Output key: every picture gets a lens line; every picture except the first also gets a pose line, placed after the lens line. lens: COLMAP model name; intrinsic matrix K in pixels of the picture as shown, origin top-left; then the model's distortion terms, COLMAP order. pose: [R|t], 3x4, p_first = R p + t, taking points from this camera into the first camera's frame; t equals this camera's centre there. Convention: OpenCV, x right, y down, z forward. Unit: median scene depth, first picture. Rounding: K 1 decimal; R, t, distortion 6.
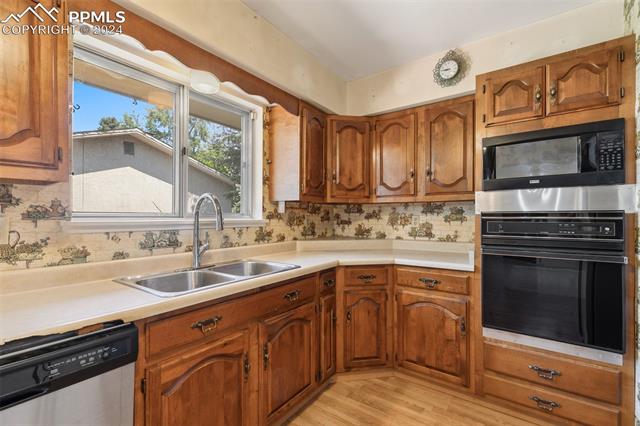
lens RADIAL K [[285.2, 0, 318.3], [0, 285.2, 214.9], [0, 0, 1]] dist [0.002272, 0.000002]
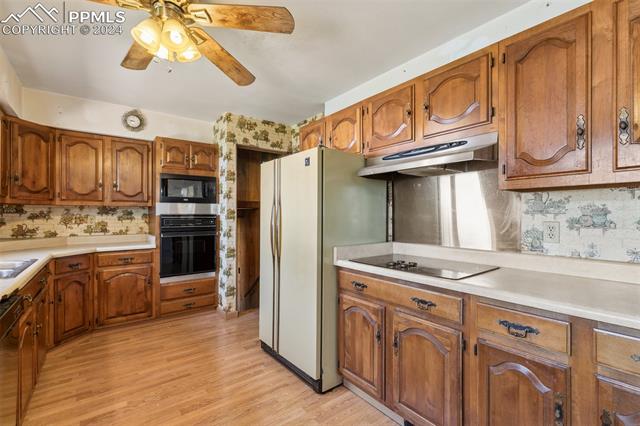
lens RADIAL K [[287.3, 0, 319.5], [0, 287.3, 215.9], [0, 0, 1]] dist [0.000579, -0.000090]
pose [[0.283006, -0.000593, 0.959118, -0.767215], [-0.004541, 0.999988, 0.001958, -0.006369], [-0.959107, -0.004910, 0.282999, -0.413890]]
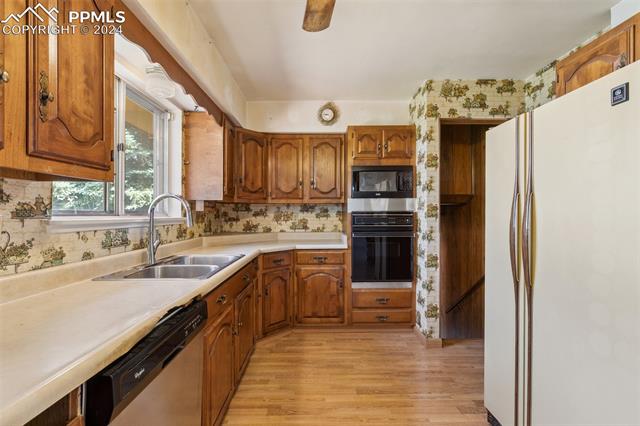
lens RADIAL K [[285.2, 0, 318.3], [0, 285.2, 214.9], [0, 0, 1]] dist [0.002272, 0.000002]
pose [[0.803174, -0.003016, 0.595737, -0.473090], [-0.001483, 0.999974, 0.007061, -0.001272], [-0.595743, -0.006555, 0.803149, -0.160866]]
